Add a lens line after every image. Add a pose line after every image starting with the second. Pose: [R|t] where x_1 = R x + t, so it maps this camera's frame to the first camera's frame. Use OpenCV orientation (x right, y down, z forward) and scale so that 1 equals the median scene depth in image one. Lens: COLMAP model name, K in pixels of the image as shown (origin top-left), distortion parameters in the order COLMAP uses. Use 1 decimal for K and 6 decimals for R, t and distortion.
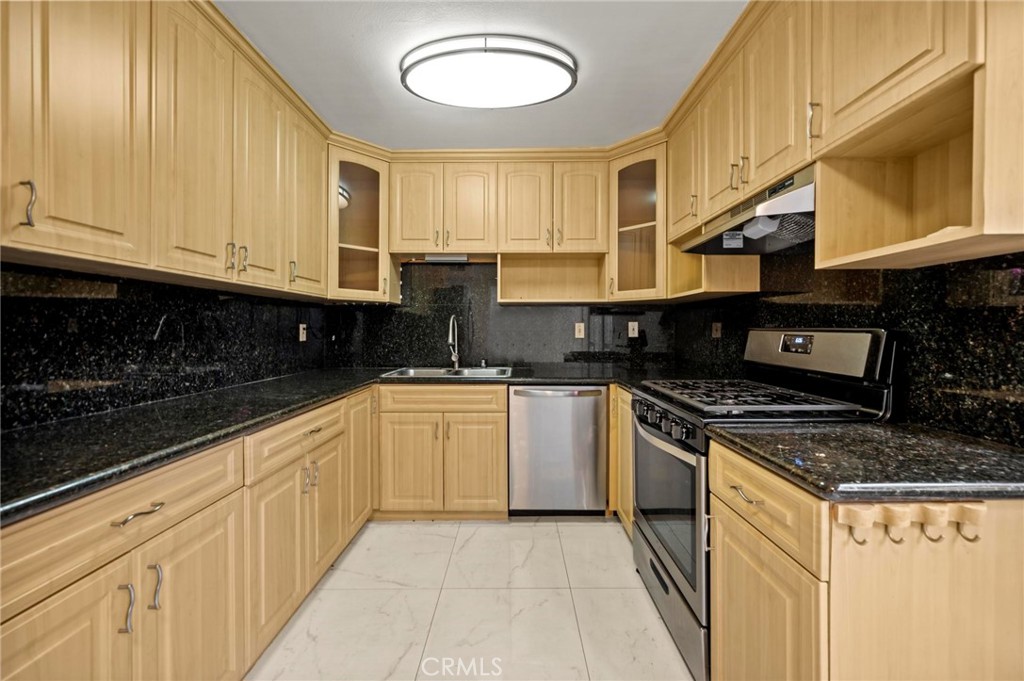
lens RADIAL K [[413.1, 0, 511.0], [0, 413.1, 328.7], [0, 0, 1]] dist [0.000221, 0.000119]
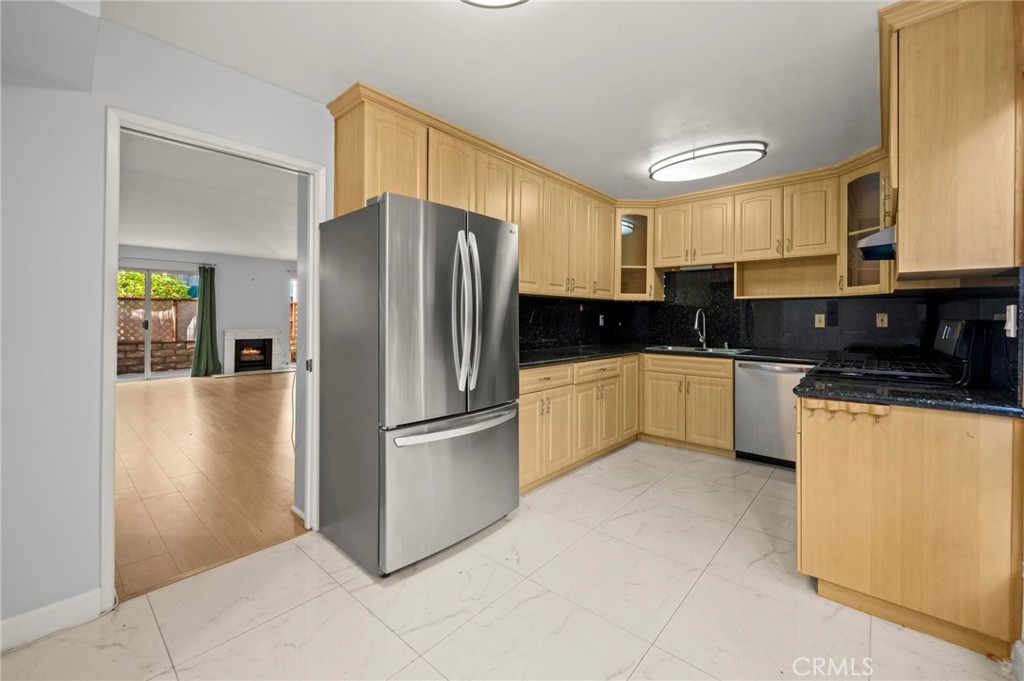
lens RADIAL K [[413.1, 0, 511.0], [0, 413.1, 328.7], [0, 0, 1]] dist [0.000221, 0.000119]
pose [[0.760817, 0.021916, -0.648596, 0.309962], [-0.004472, 0.999583, 0.028530, -0.002869], [0.648951, -0.018805, 0.760598, -0.520052]]
